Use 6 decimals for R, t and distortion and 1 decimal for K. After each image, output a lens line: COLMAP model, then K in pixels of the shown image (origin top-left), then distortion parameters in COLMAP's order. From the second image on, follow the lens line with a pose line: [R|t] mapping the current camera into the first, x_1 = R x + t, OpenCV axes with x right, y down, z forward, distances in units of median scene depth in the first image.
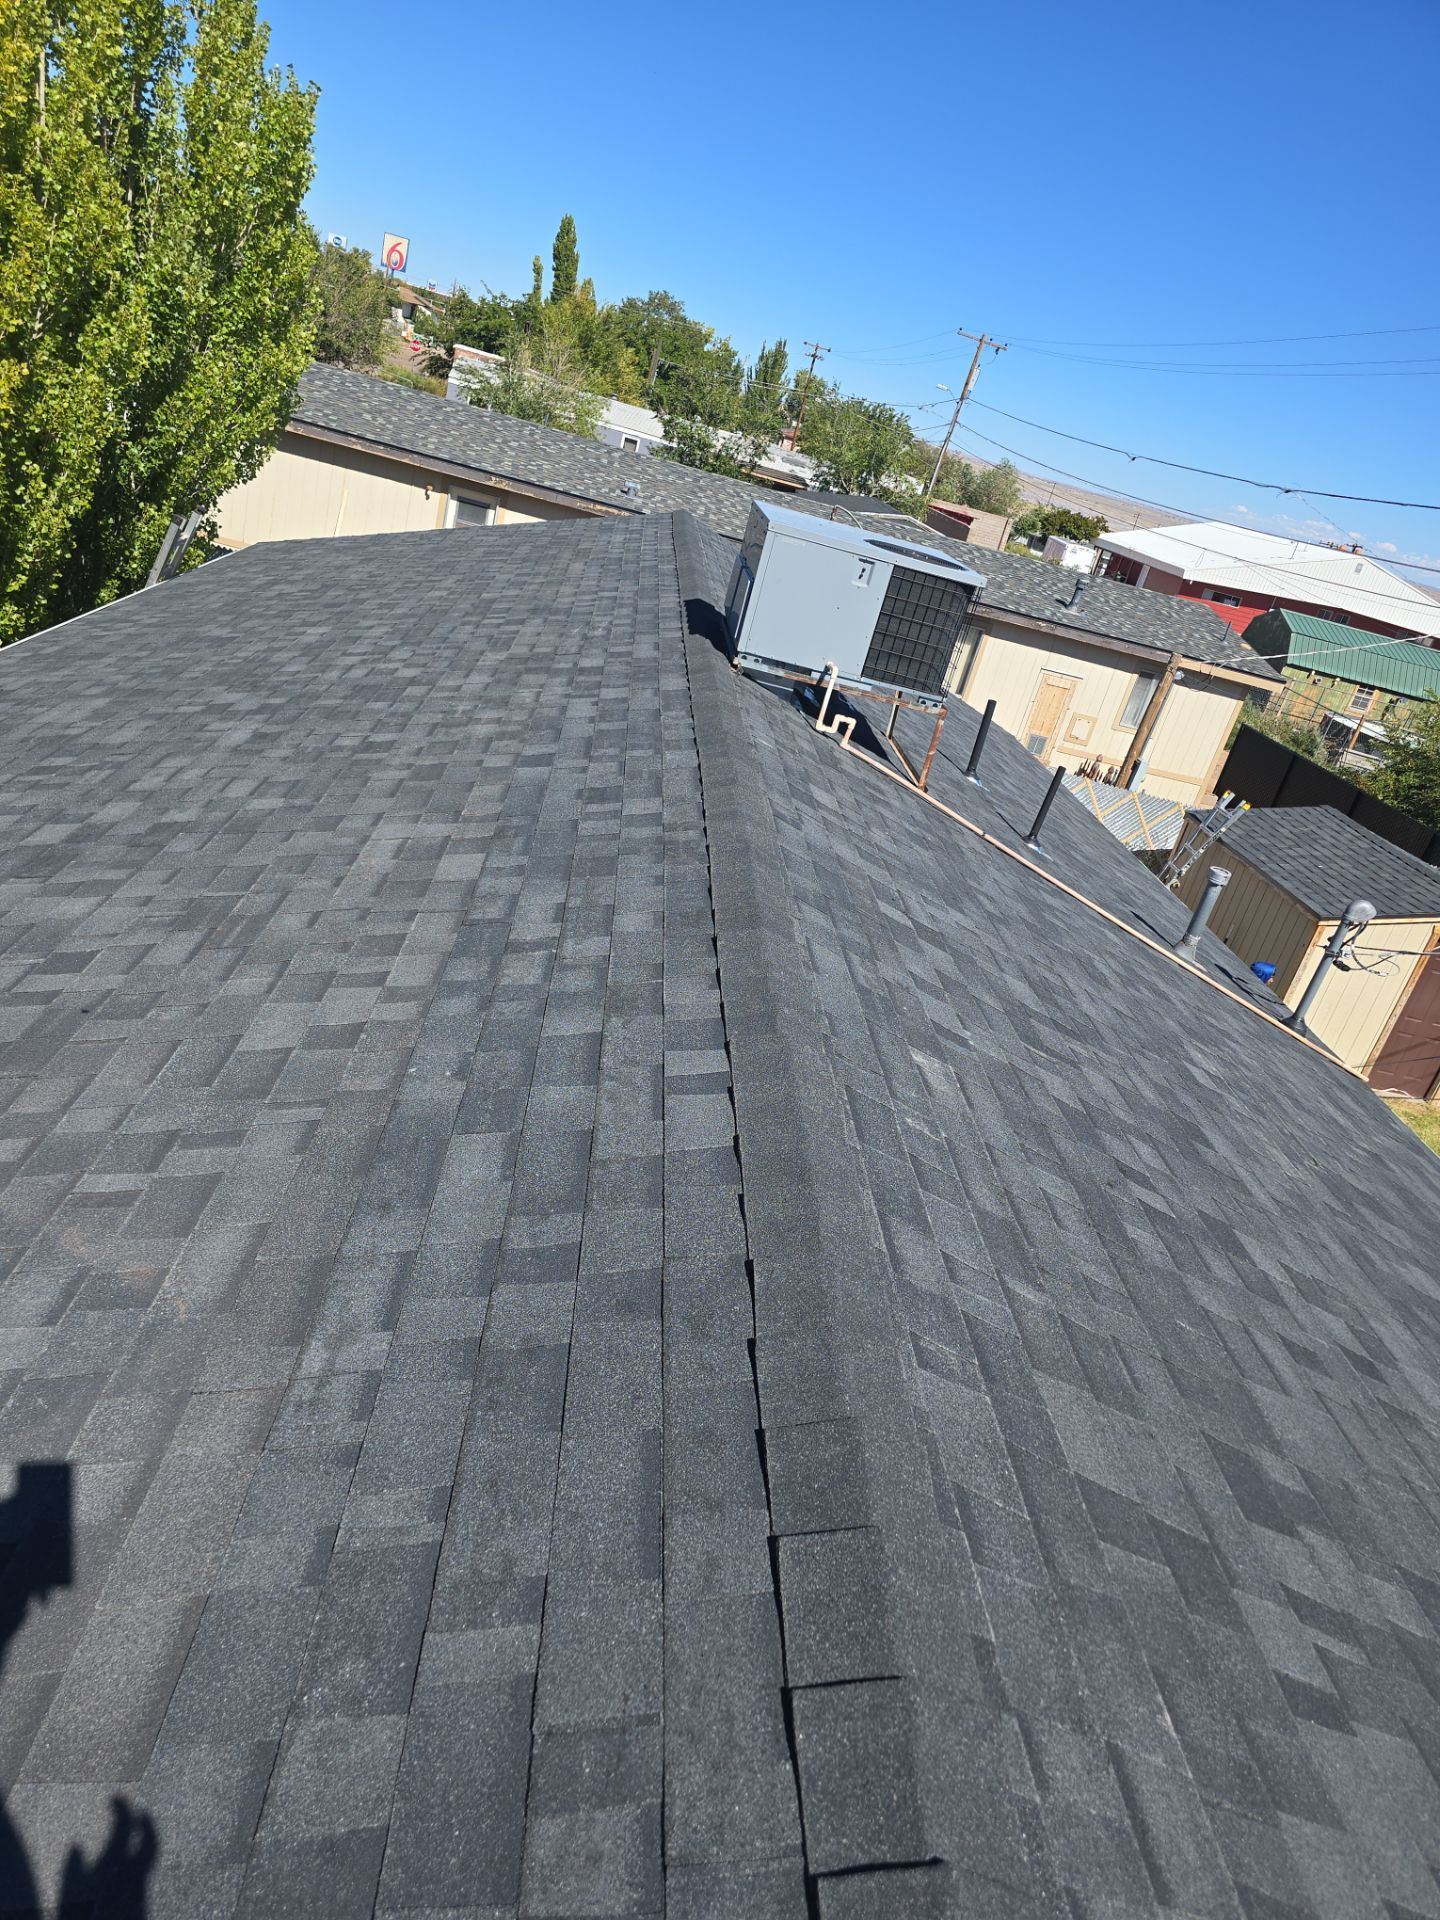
lens RADIAL K [[1265.8, 0, 726.0], [0, 1265.8, 968.1], [0, 0, 1]] dist [0.062496, -0.057666]
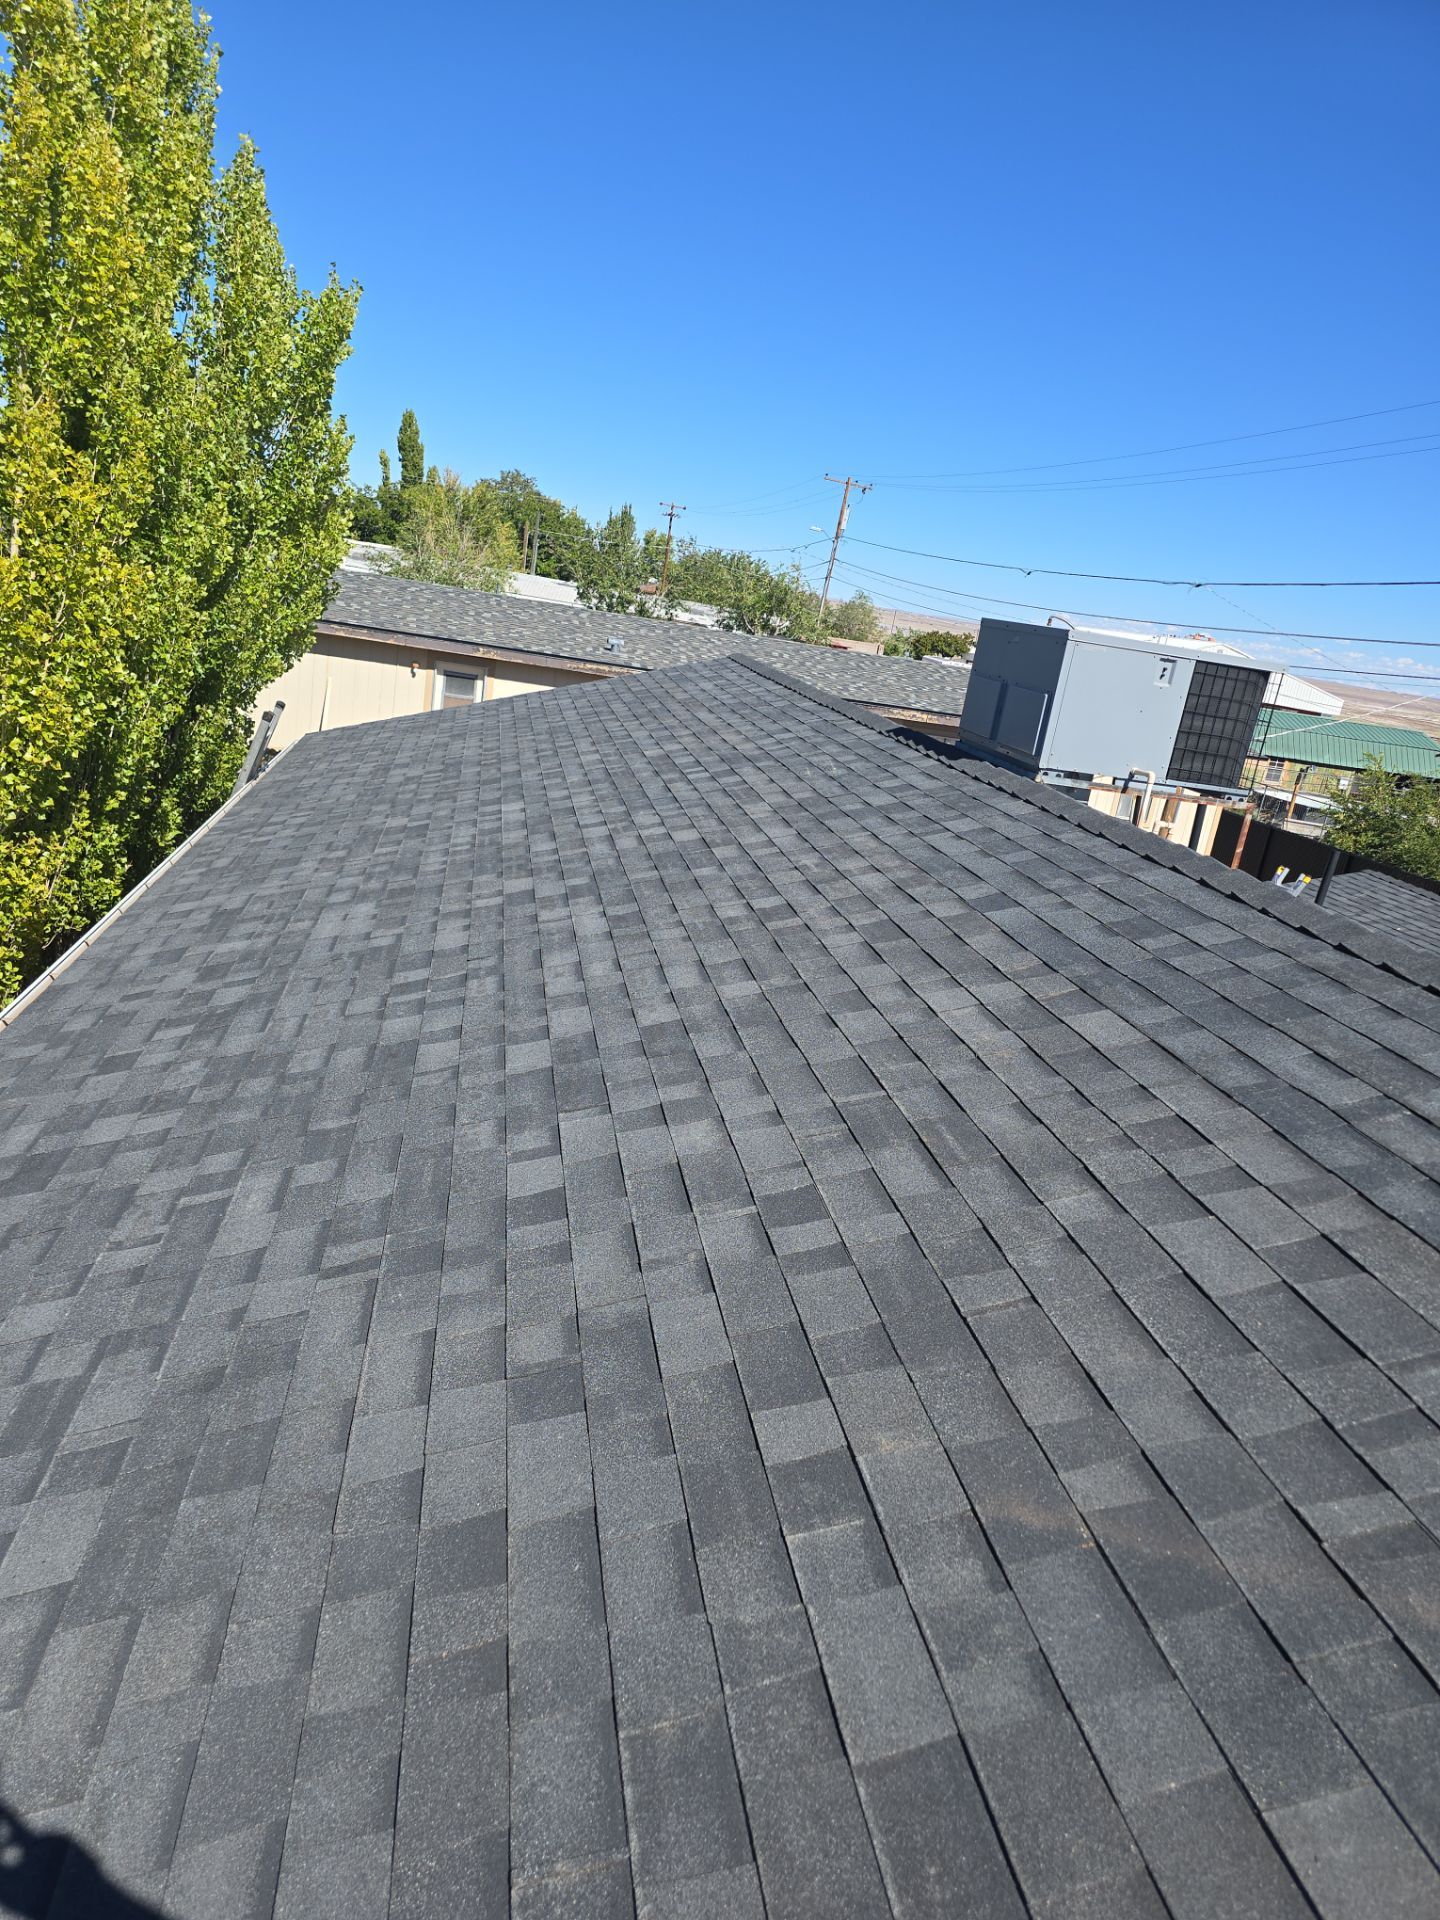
lens RADIAL K [[1273.0, 0, 731.2], [0, 1273.0, 967.0], [0, 0, 1]] dist [0.066528, -0.062583]
pose [[0.988108, -0.127874, 0.085383, -0.100232], [0.136402, 0.985294, -0.102905, -0.012597], [-0.070968, 0.113328, 0.991020, 0.031831]]
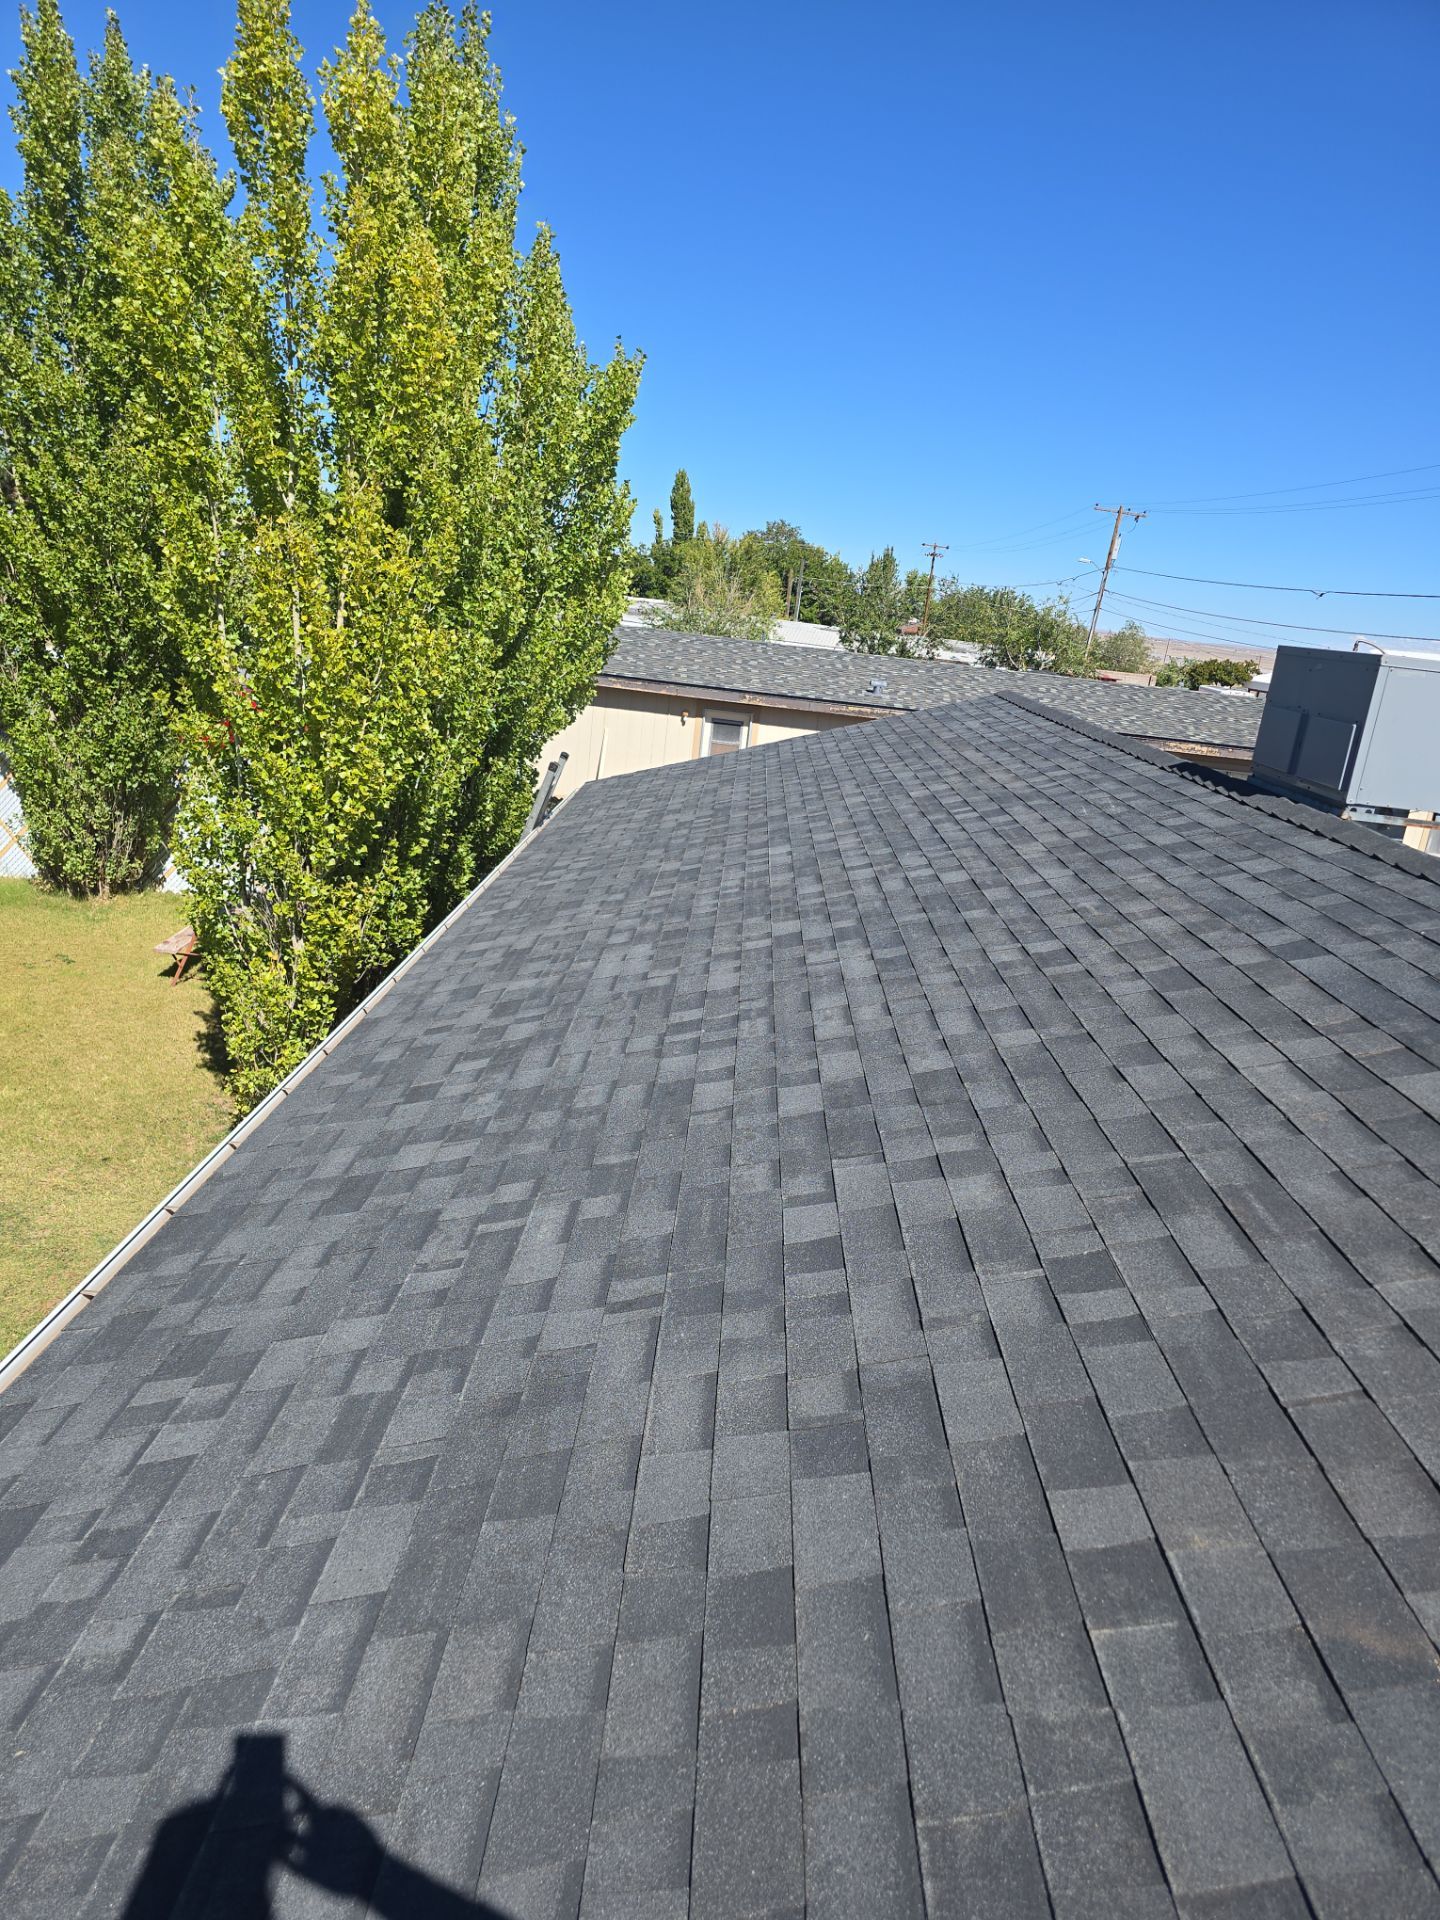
lens RADIAL K [[1273.0, 0, 731.2], [0, 1273.0, 967.0], [0, 0, 1]] dist [0.066528, -0.062583]
pose [[0.987708, -0.113416, -0.107561, -0.103079], [0.095900, 0.983093, -0.155983, -0.013966], [0.123433, 0.143751, 0.981886, 0.032797]]
